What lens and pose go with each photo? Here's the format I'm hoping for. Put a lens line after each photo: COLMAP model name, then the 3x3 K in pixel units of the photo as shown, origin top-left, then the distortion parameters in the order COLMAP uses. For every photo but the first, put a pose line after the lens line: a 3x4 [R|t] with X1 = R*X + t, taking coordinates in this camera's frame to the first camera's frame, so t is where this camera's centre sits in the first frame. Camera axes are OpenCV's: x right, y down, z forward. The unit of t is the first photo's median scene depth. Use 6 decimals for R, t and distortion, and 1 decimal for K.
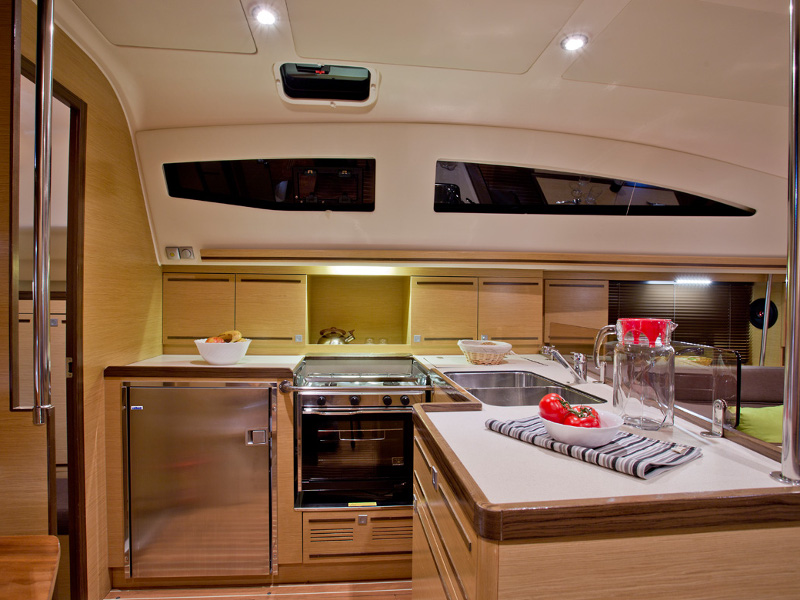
lens RADIAL K [[442.9, 0, 393.6], [0, 442.9, 302.0], [0, 0, 1]] dist [-0.035369, 0.007940]
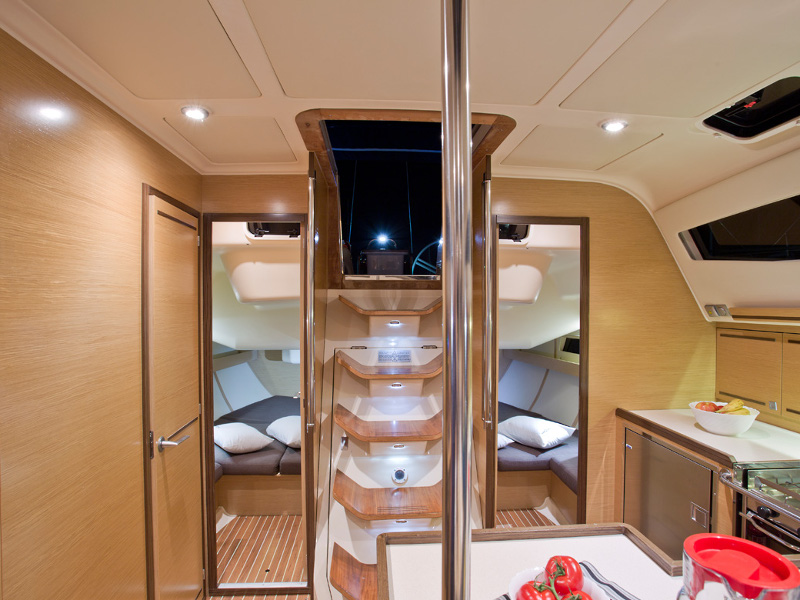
lens RADIAL K [[442.9, 0, 400.3], [0, 442.9, 303.3], [0, 0, 1]] dist [-0.035369, 0.007940]
pose [[-0.022540, -0.005940, -0.999728, 0.527752], [-0.004007, 0.999975, -0.005851, -0.121128], [0.999738, 0.003874, -0.022563, 0.302211]]
